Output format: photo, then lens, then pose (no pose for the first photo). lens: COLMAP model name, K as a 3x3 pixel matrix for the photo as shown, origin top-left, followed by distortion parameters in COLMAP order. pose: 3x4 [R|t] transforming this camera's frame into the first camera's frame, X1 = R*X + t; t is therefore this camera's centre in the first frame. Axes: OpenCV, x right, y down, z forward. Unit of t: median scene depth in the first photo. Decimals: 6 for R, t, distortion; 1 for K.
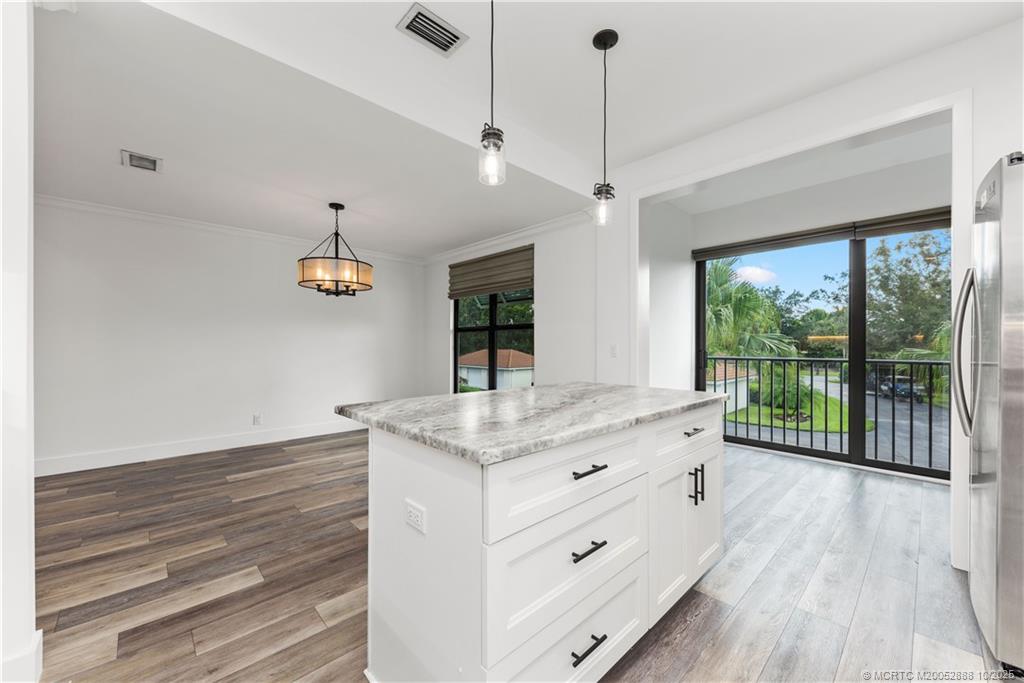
lens RADIAL K [[389.2, 0, 513.4], [0, 389.2, 344.6], [0, 0, 1]] dist [-0.000312, 0.000695]
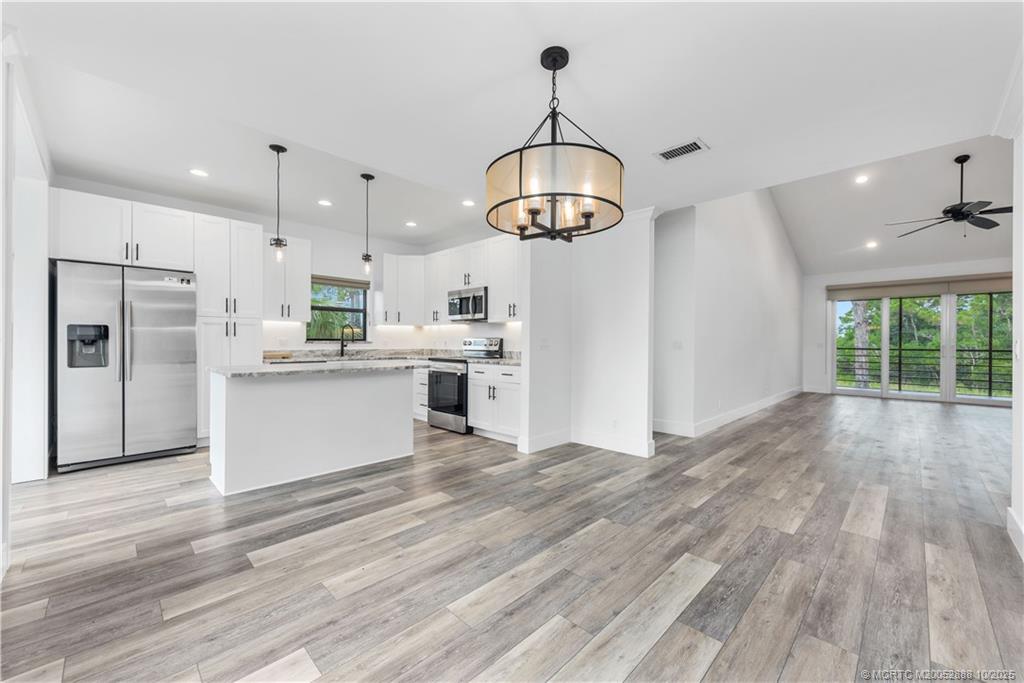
lens RADIAL K [[389.2, 0, 511.9], [0, 389.2, 342.9], [0, 0, 1]] dist [-0.000312, 0.000695]
pose [[-0.999297, -0.008328, -0.036567, -0.612907], [-0.008347, 0.999965, 0.000367, 0.010813], [0.036562, 0.000672, -0.999331, 2.403560]]
